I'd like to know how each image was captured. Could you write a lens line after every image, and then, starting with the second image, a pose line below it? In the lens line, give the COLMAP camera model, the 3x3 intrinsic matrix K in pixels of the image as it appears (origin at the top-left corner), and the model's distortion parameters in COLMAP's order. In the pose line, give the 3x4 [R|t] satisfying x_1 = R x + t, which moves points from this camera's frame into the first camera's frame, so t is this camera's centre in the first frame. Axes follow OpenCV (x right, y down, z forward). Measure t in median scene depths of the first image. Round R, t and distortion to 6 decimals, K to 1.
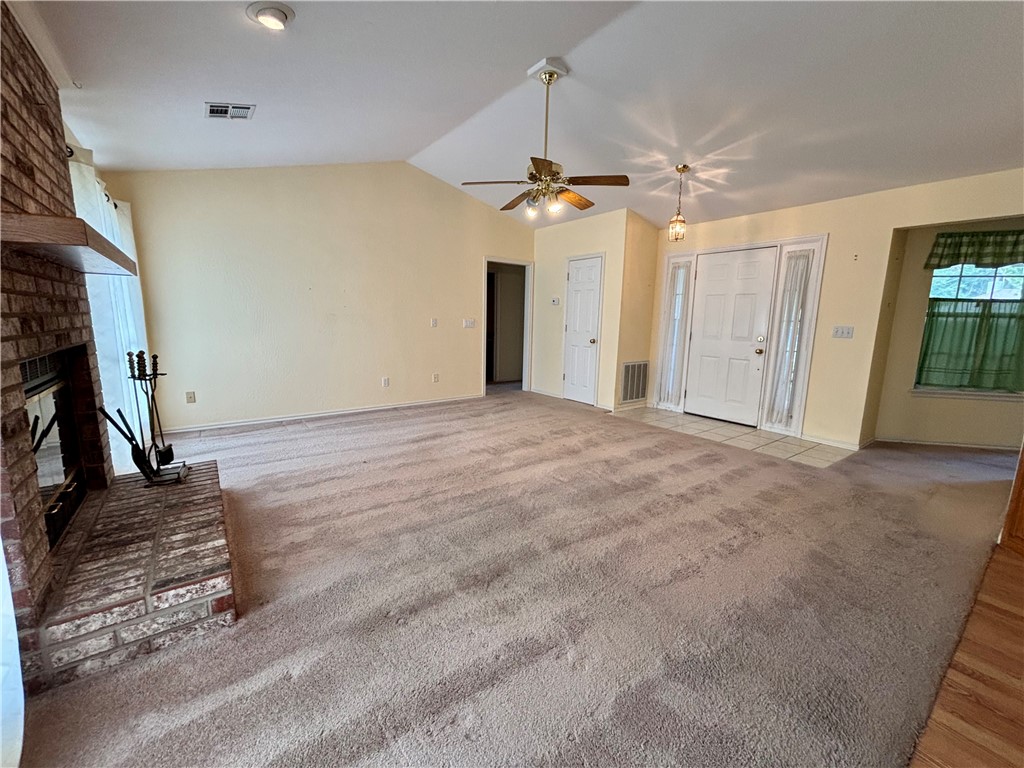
lens RADIAL K [[412.5, 0, 512.0], [0, 412.5, 384.0], [0, 0, 1]] dist [-0.000331, -0.000018]
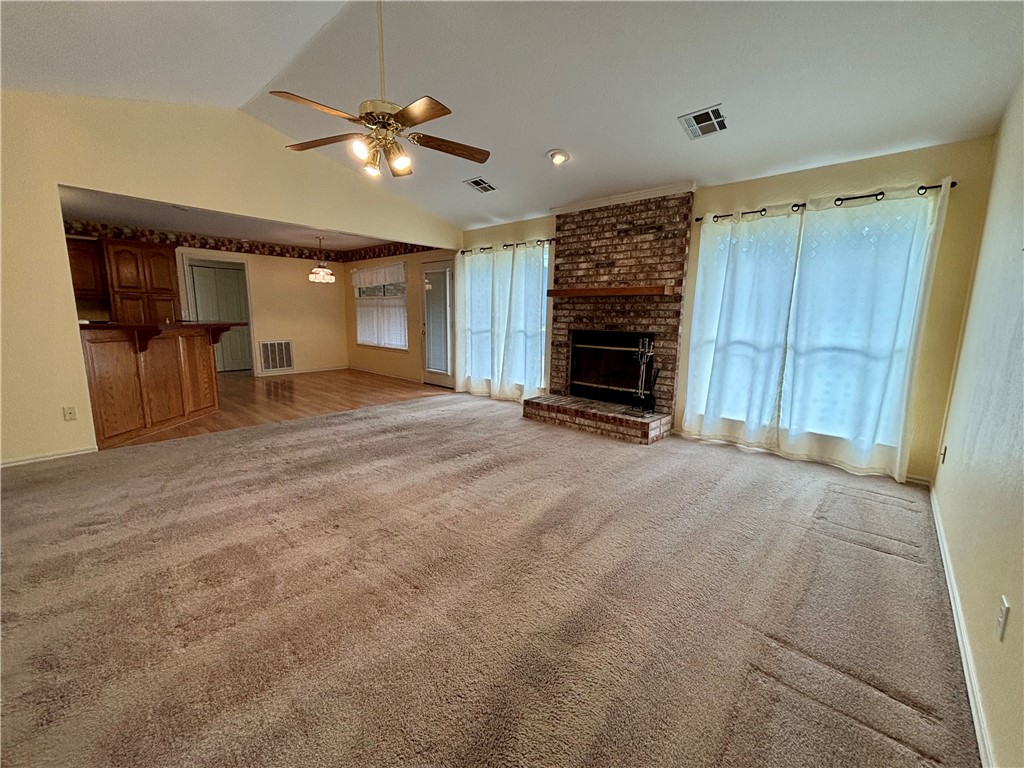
lens RADIAL K [[414.4, 0, 512.0], [0, 414.4, 384.0], [0, 0, 1]] dist [0.000693, 0.000121]
pose [[-0.980930, 0.000038, -0.194364, 0.000233], [-0.062388, 0.947022, 0.315052, -0.300723], [0.184079, 0.321170, -0.928959, 1.888317]]
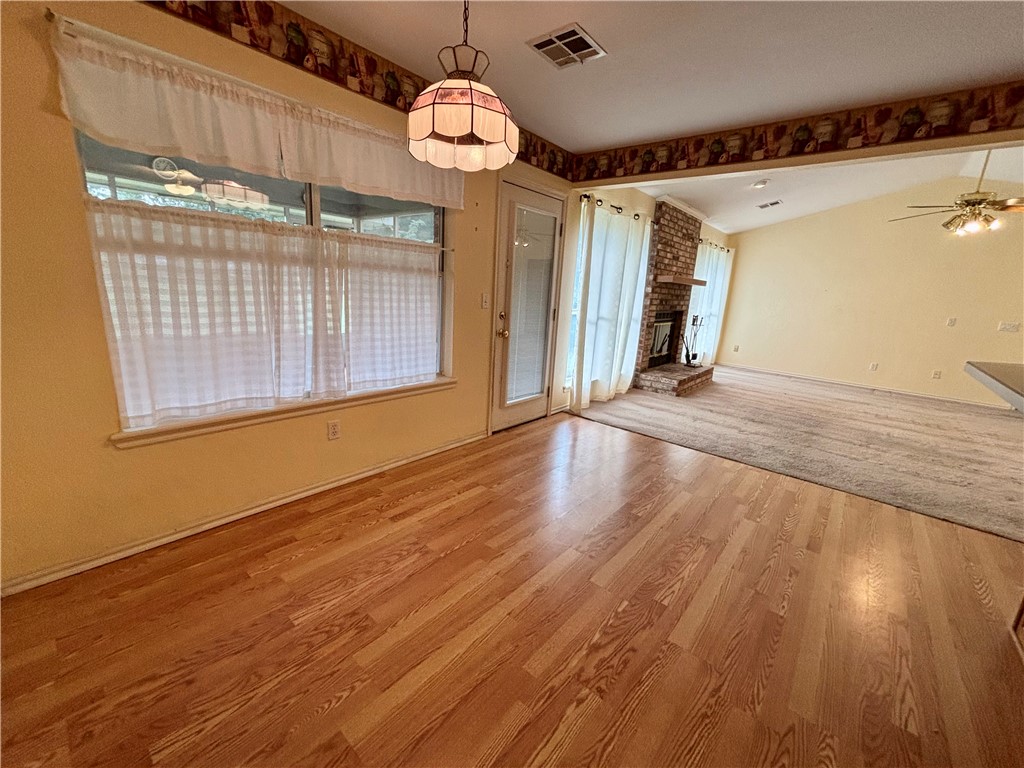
lens RADIAL K [[414.4, 0, 512.0], [0, 414.4, 384.0], [0, 0, 1]] dist [0.000693, 0.000121]
pose [[0.219015, 0.221843, -0.950167, 1.073716], [-0.210641, 0.961597, 0.175958, 0.093512], [0.952713, 0.161607, 0.257334, -0.544811]]
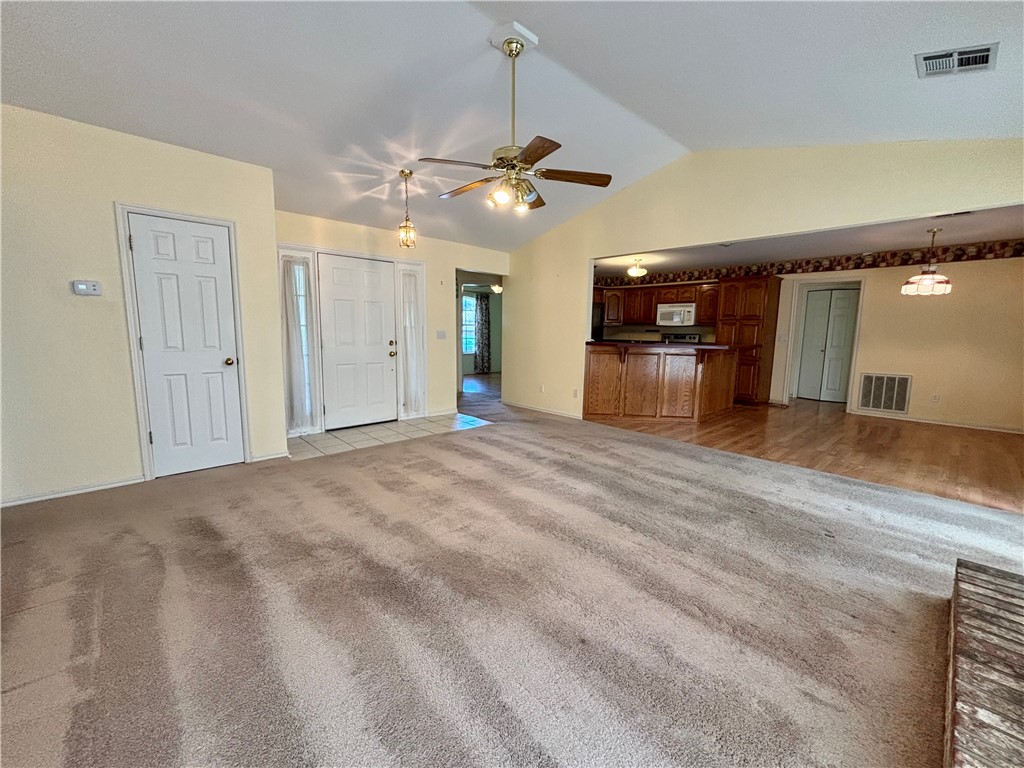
lens RADIAL K [[414.4, 0, 512.0], [0, 414.4, 384.0], [0, 0, 1]] dist [0.000693, 0.000121]
pose [[-0.100956, -0.153499, 0.982978, -0.822095], [0.142694, 0.975577, 0.166999, -0.206509], [-0.984605, 0.157125, -0.076587, 1.136352]]
